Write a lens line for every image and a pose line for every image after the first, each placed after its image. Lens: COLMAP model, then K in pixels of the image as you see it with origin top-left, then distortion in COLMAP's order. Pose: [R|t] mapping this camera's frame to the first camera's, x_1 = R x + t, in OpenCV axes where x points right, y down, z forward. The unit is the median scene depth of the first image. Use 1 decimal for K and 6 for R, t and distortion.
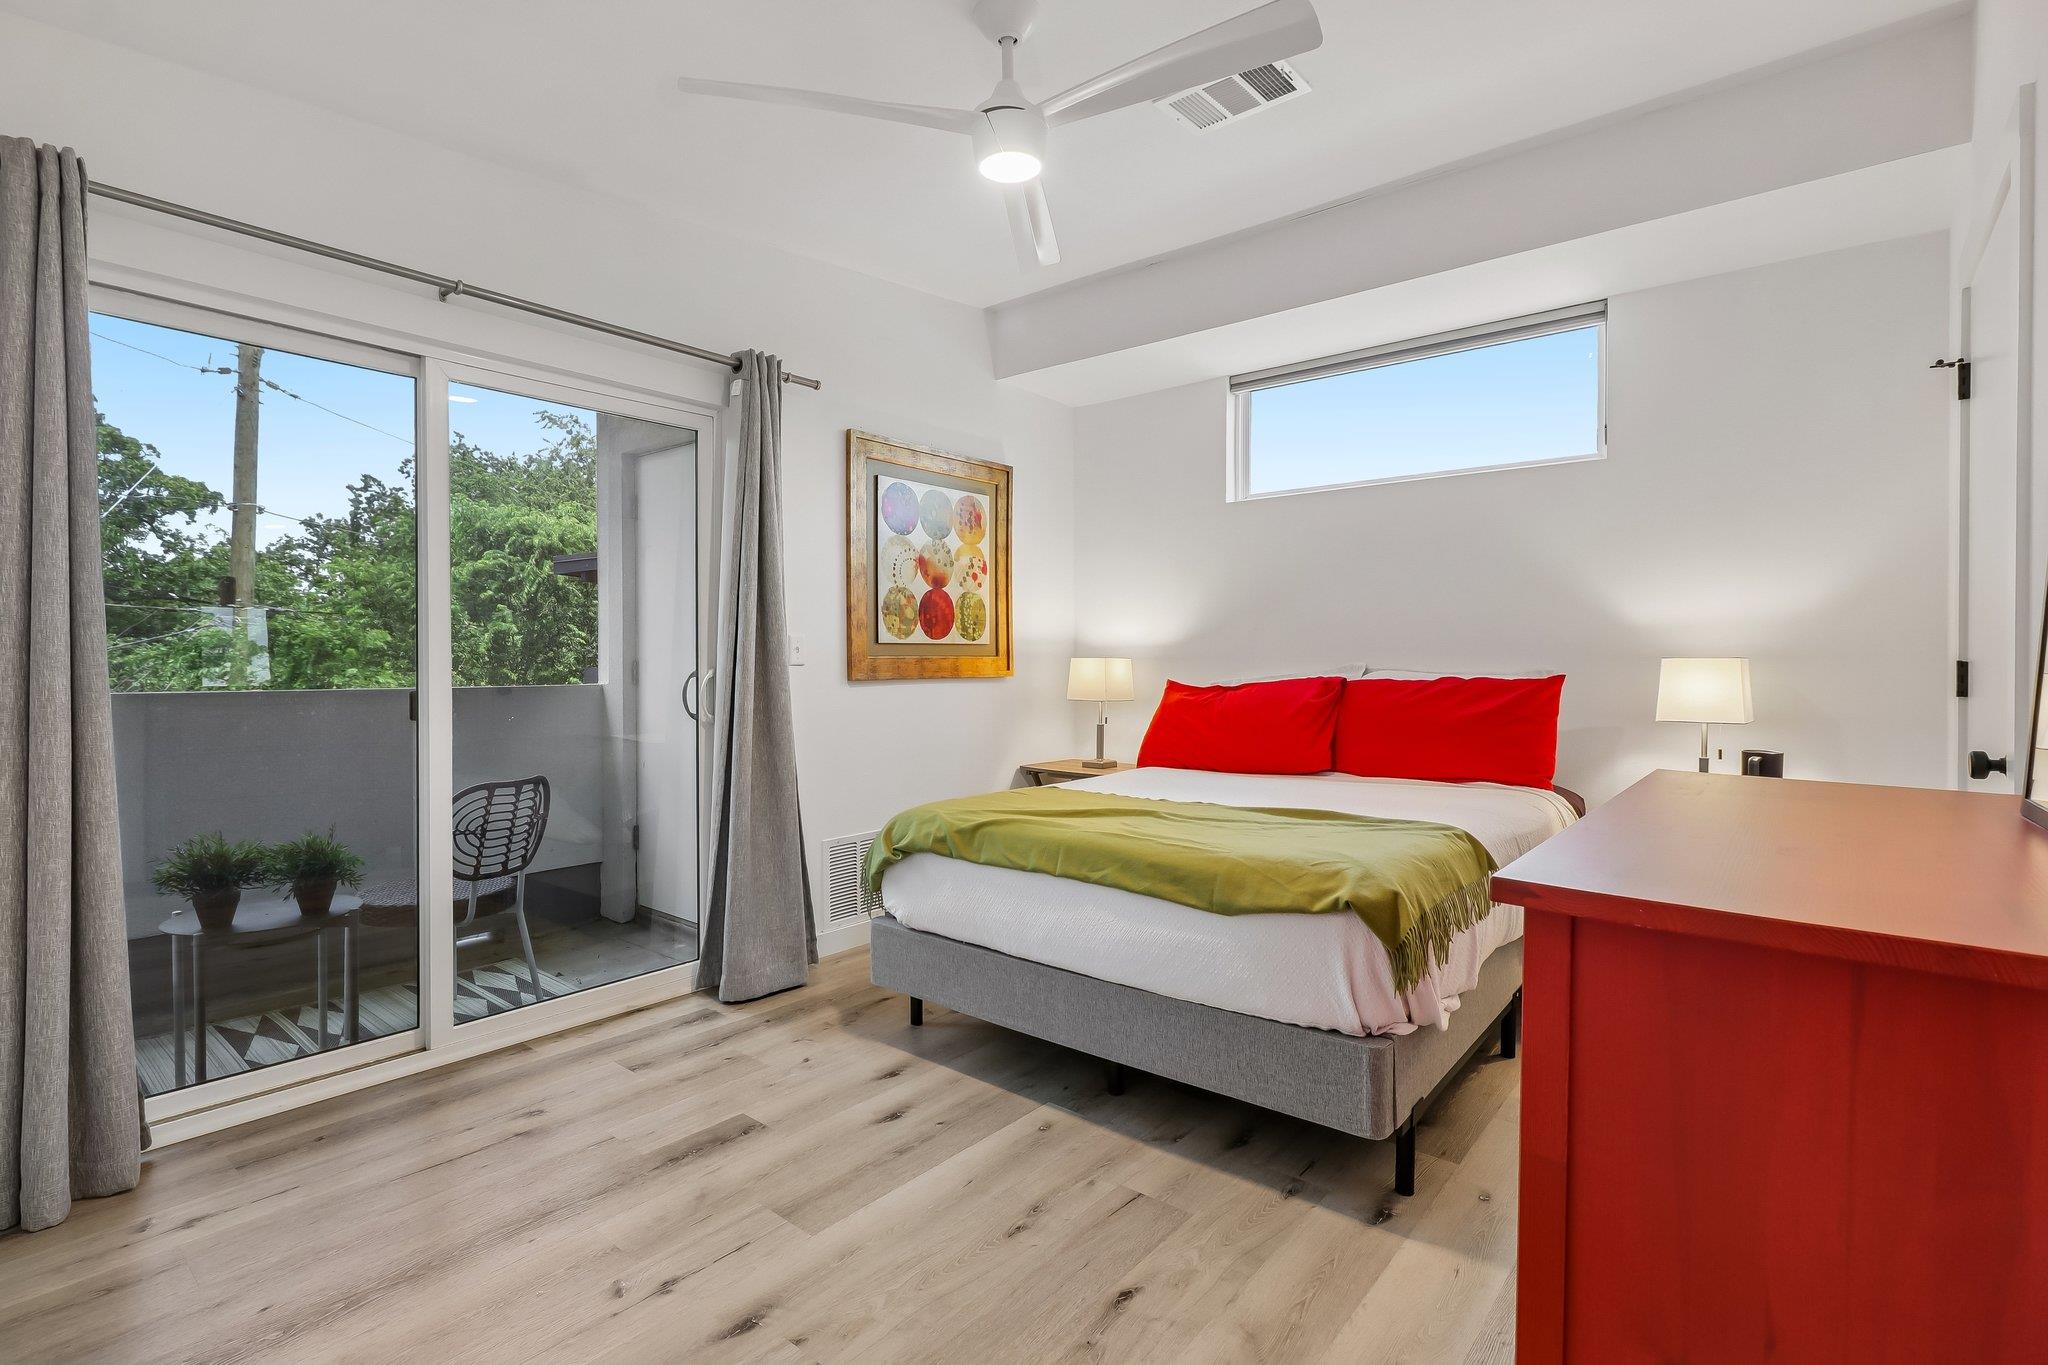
lens RADIAL K [[939.7, 0, 1020.0], [0, 939.7, 670.5], [0, 0, 1]] dist [0.000978, -0.003996]
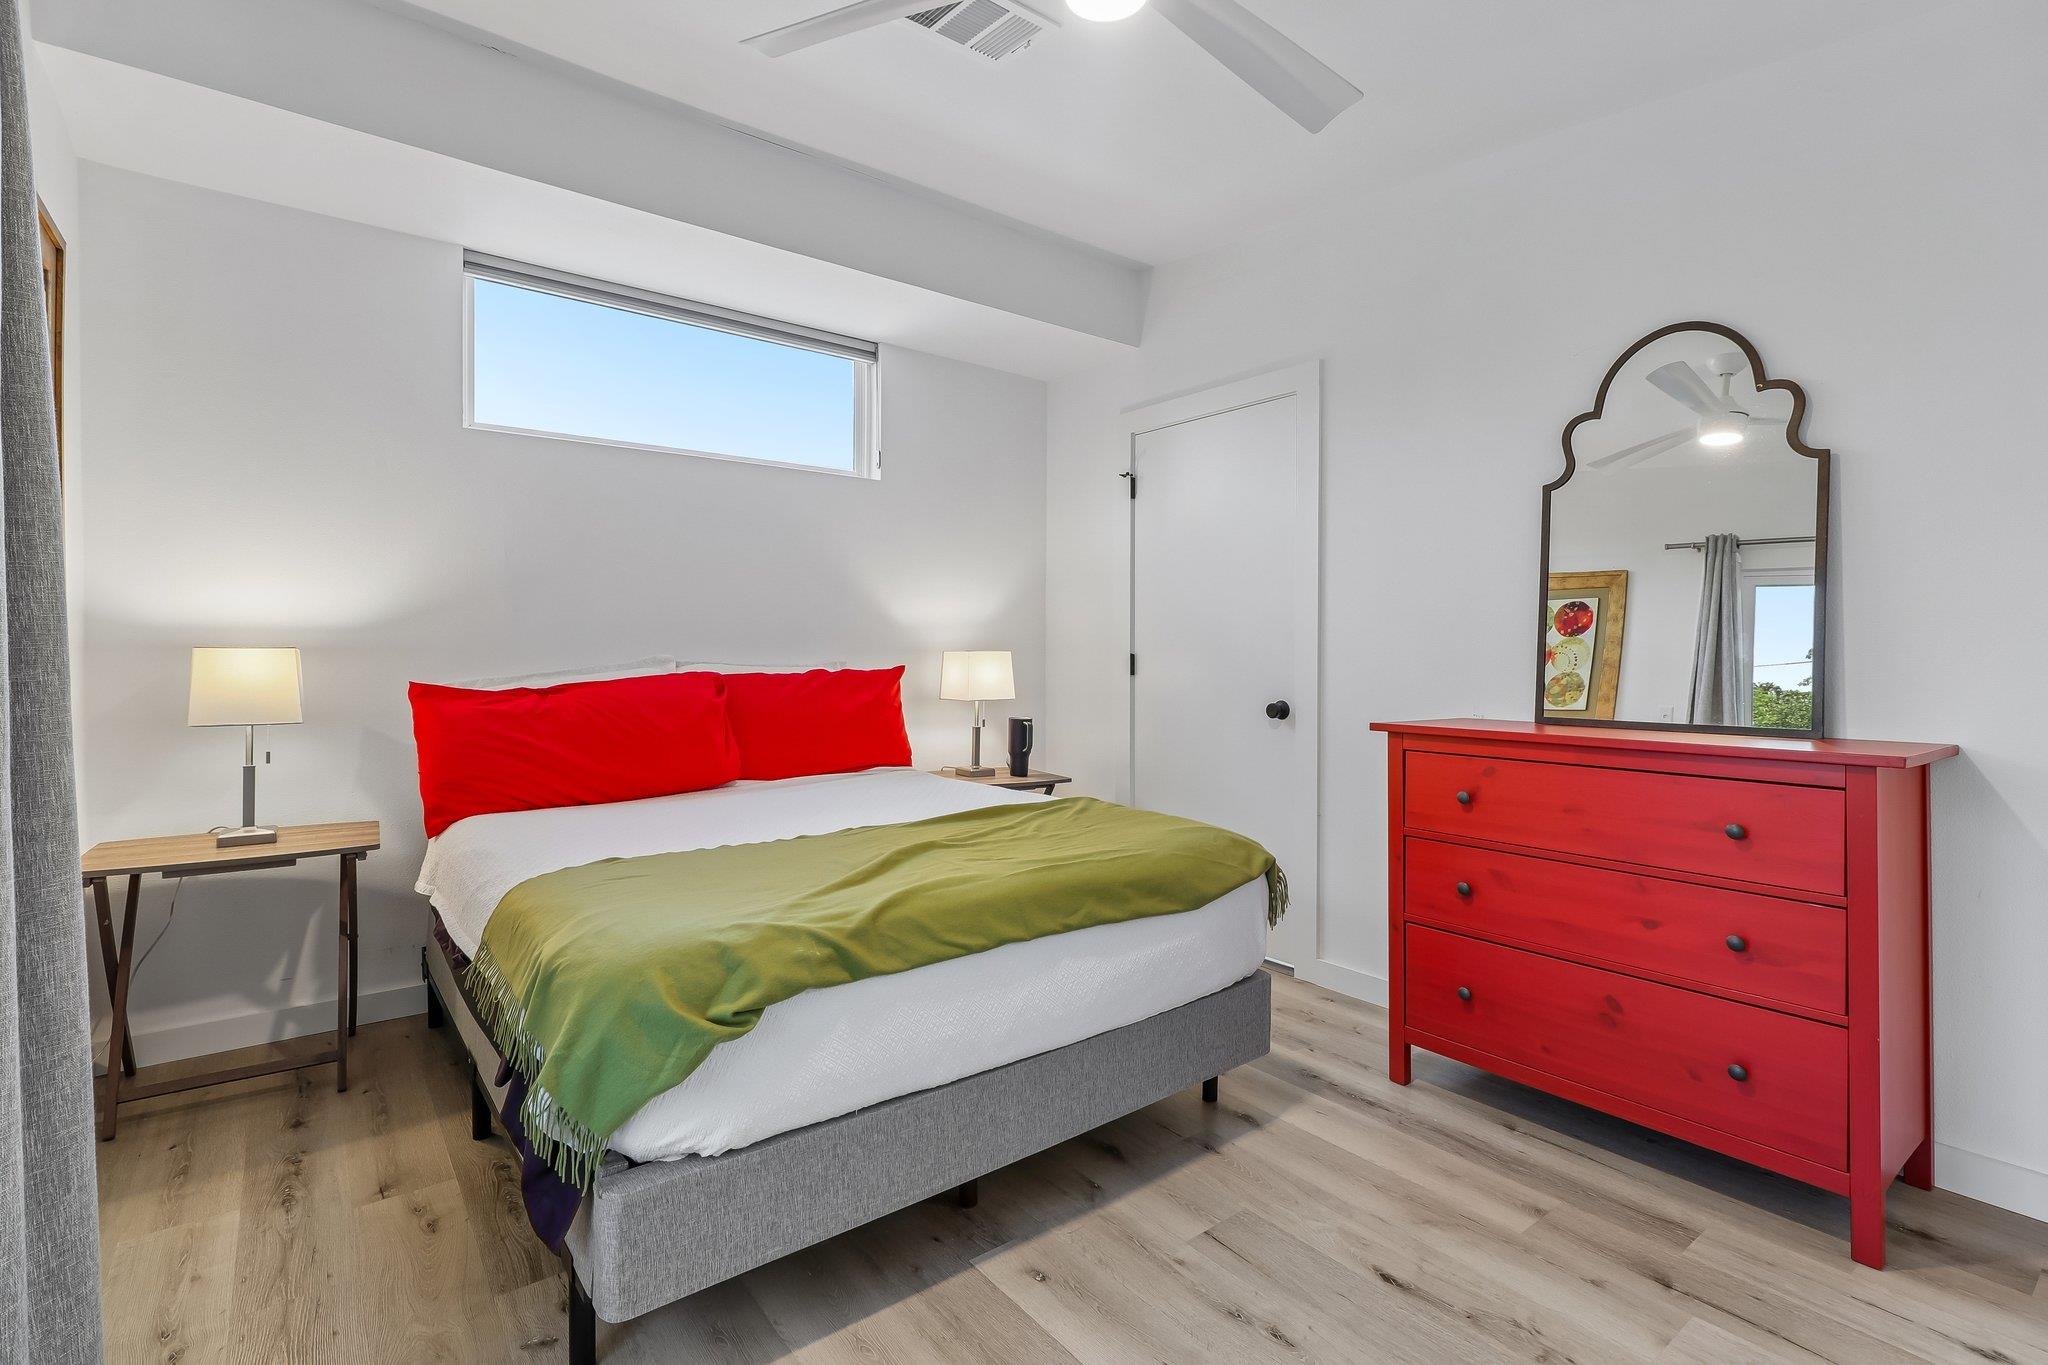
lens RADIAL K [[939.7, 0, 1018.9], [0, 939.7, 661.2], [0, 0, 1]] dist [0.000978, -0.003996]
pose [[0.230679, -0.008715, 0.972991, -0.676649], [0.007514, 0.999946, 0.007174, -0.011021], [-0.973001, 0.005656, 0.230732, 0.805133]]
